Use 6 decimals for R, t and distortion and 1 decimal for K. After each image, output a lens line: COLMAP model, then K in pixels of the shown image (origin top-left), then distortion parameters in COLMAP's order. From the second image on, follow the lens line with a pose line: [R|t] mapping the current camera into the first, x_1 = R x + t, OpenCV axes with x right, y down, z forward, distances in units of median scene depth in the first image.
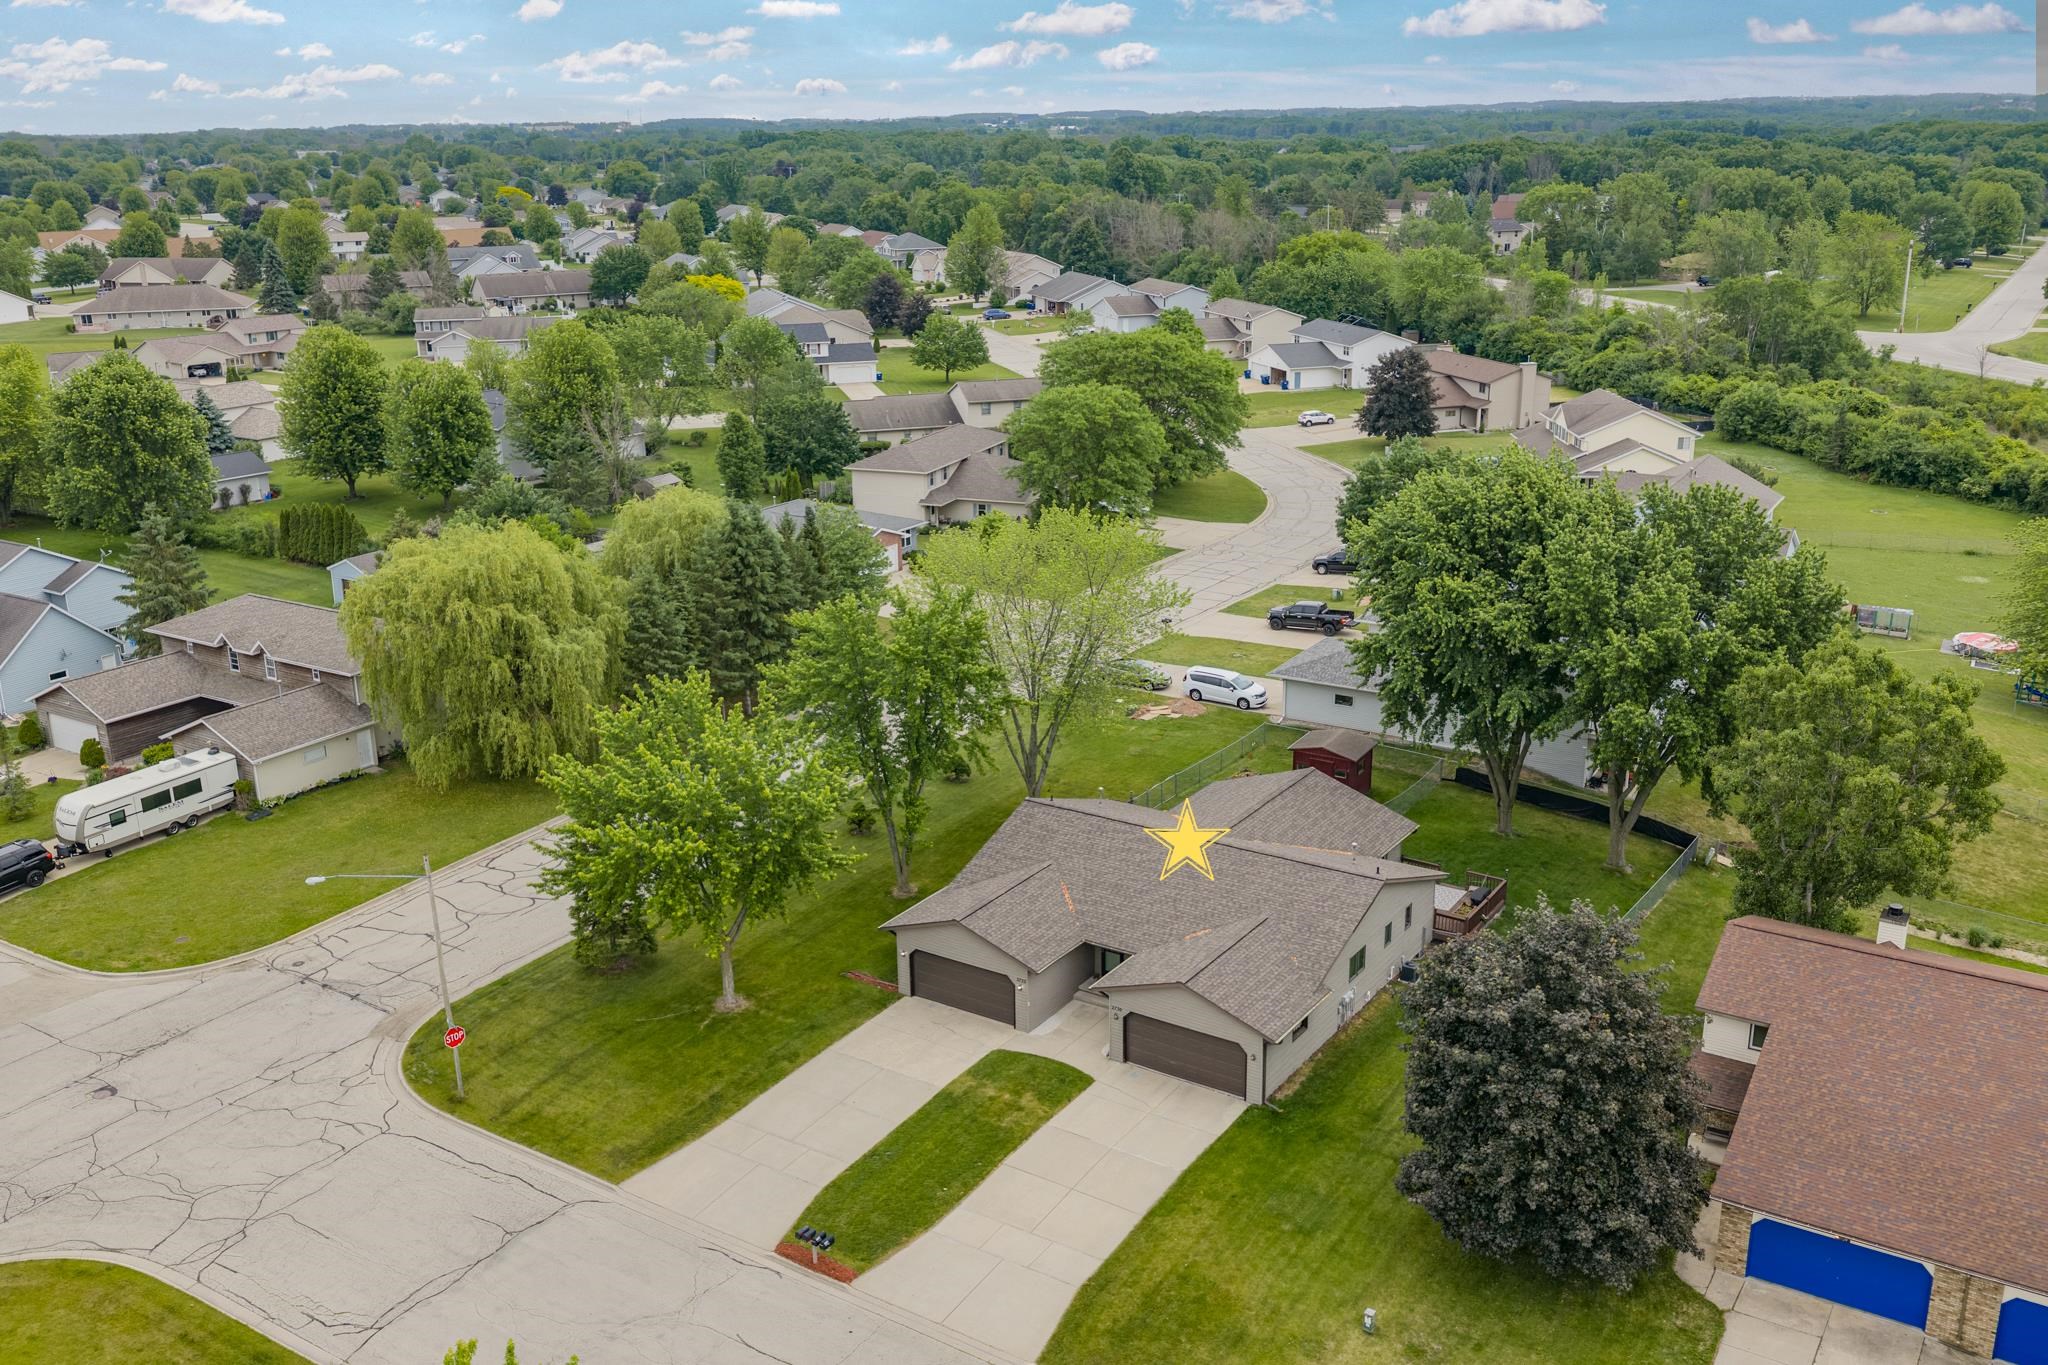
lens RADIAL K [[1796.0, 0, 1007.0], [0, 1796.0, 688.2], [0, 0, 1]] dist [0.012282, -0.036807]
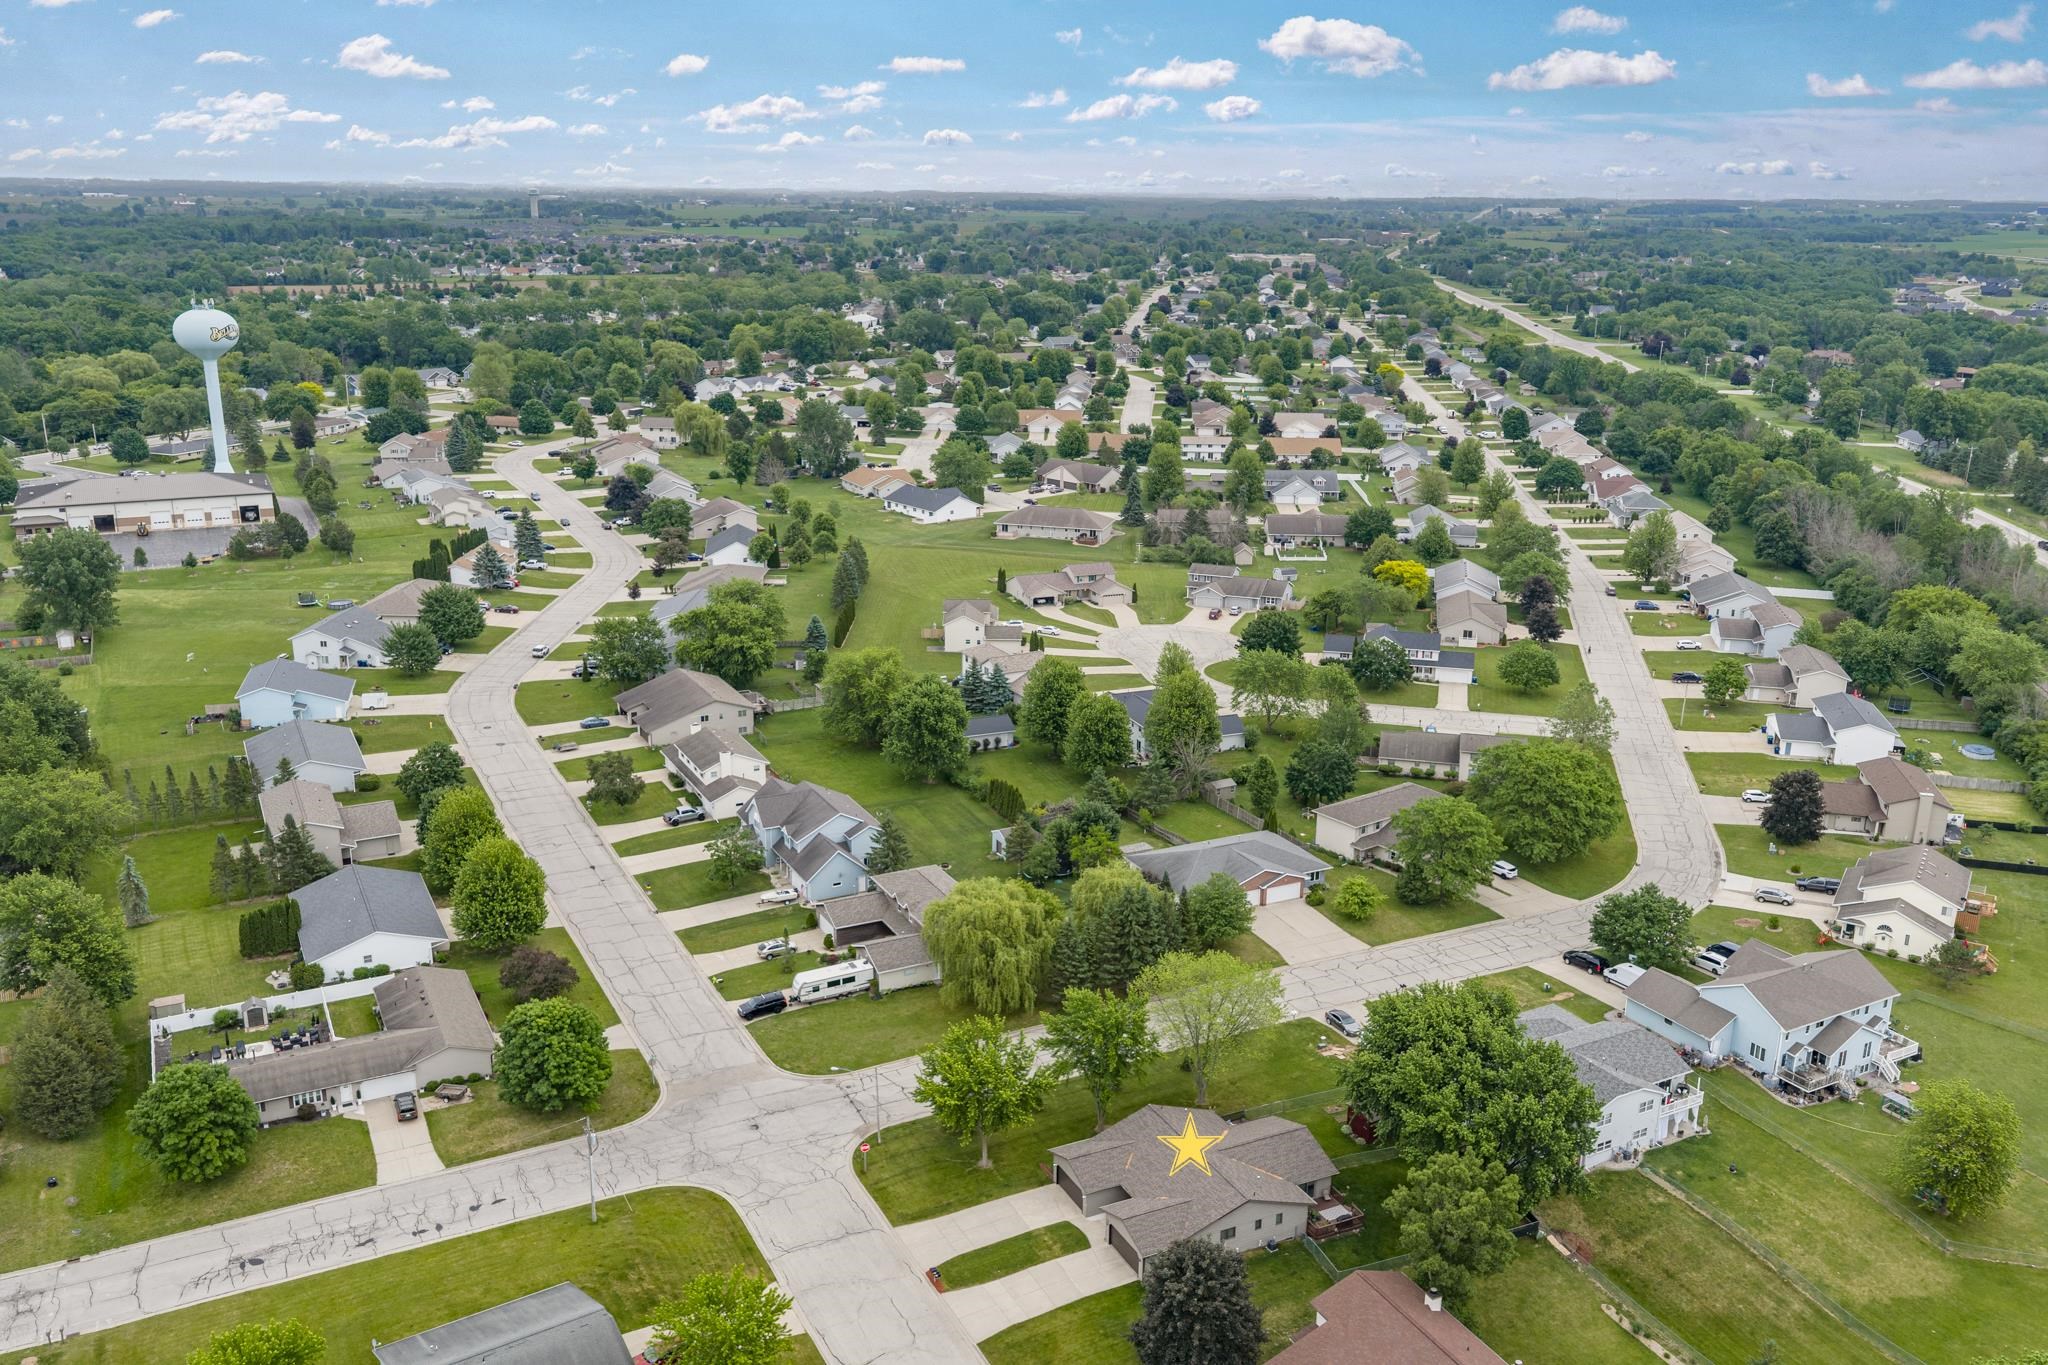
lens RADIAL K [[1679.2, 0, 1024.0], [0, 1679.2, 682.5], [0, 0, 1]] dist [0.032036, -0.064835]
pose [[0.862654, 0.162203, -0.479082, 0.574315], [-0.171815, 0.984835, 0.024059, -0.342876], [0.475719, 0.061559, 0.877441, -0.630271]]
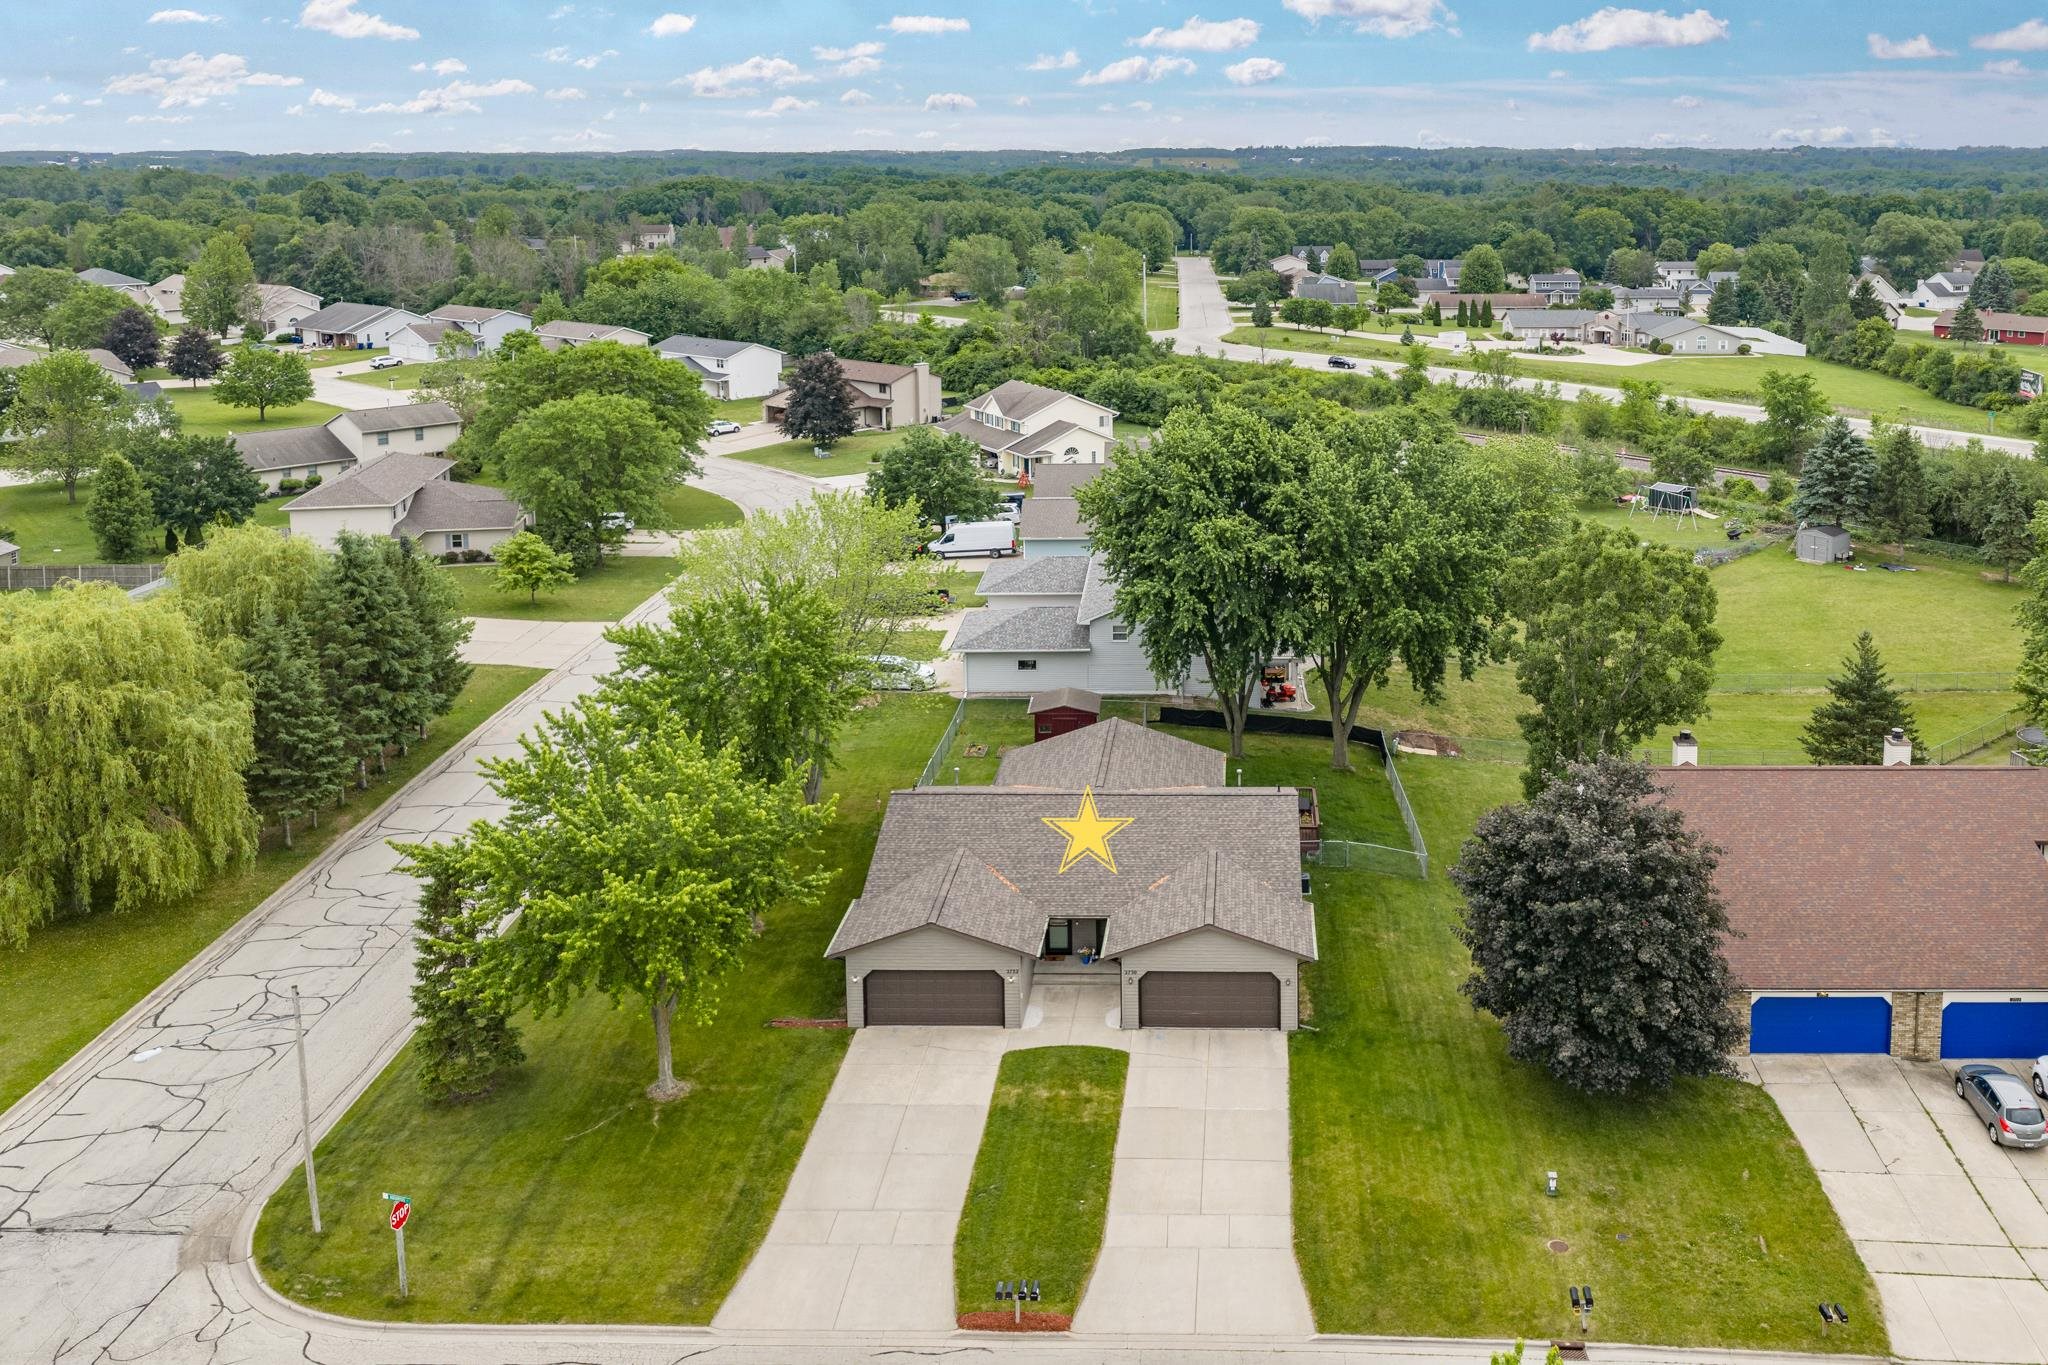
lens RADIAL K [[1737.0, 0, 1219.0], [0, 1737.0, 405.1], [0, 0, 1]] dist [0.008408, -0.012450]
pose [[0.835411, -0.059835, 0.546359, -0.255421], [0.151705, 0.980543, -0.124579, 0.001267], [-0.528275, 0.186961, 0.828234, 0.090957]]
